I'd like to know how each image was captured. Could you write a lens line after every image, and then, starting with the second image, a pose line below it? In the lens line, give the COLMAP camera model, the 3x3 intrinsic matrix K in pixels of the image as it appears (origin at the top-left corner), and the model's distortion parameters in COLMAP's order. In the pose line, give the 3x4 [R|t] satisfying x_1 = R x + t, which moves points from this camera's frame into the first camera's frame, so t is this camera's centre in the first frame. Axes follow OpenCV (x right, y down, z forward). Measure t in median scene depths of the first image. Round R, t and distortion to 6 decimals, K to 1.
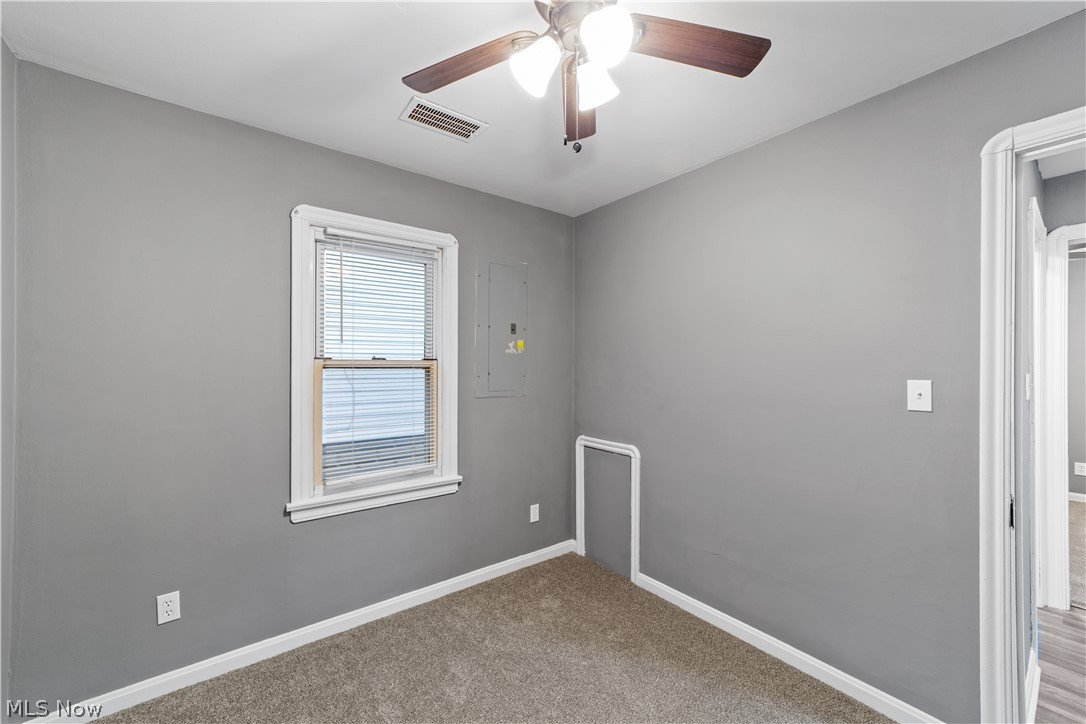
lens RADIAL K [[417.0, 0, 542.5], [0, 417.0, 369.4], [0, 0, 1]] dist [-0.017604, 0.009499]
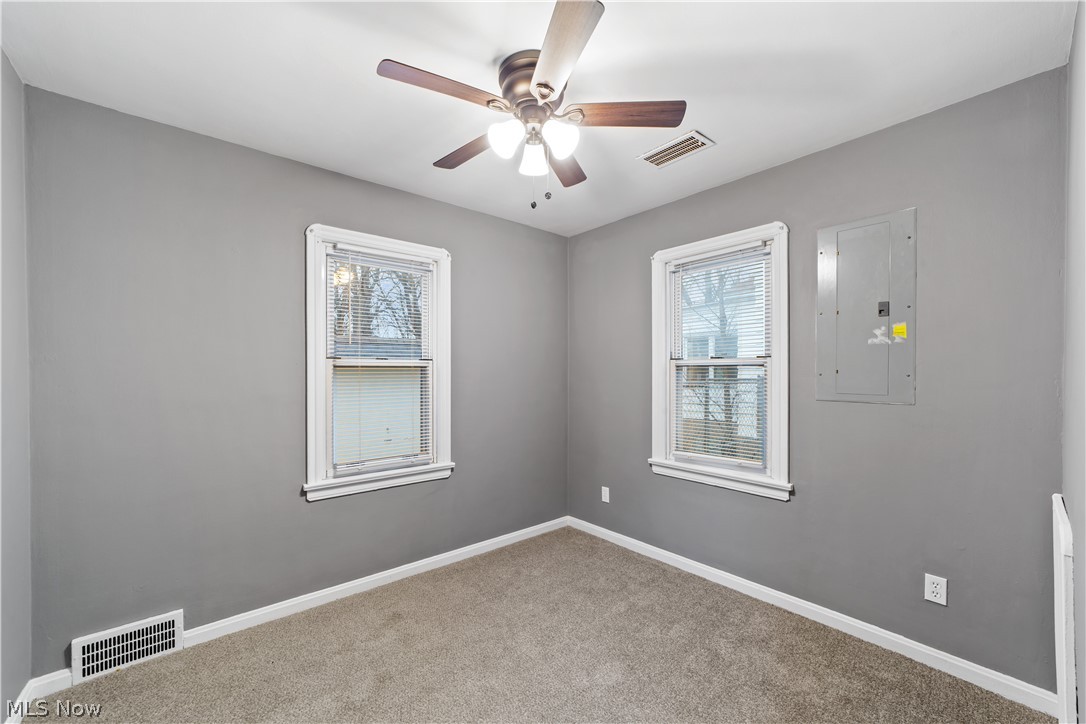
lens RADIAL K [[417.0, 0, 542.5], [0, 417.0, 369.4], [0, 0, 1]] dist [-0.017604, 0.009499]
pose [[0.072549, -0.000075, -0.997365, 0.682965], [0.001338, 0.999999, 0.000022, 0.006287], [0.997364, -0.001336, 0.072549, 0.413015]]
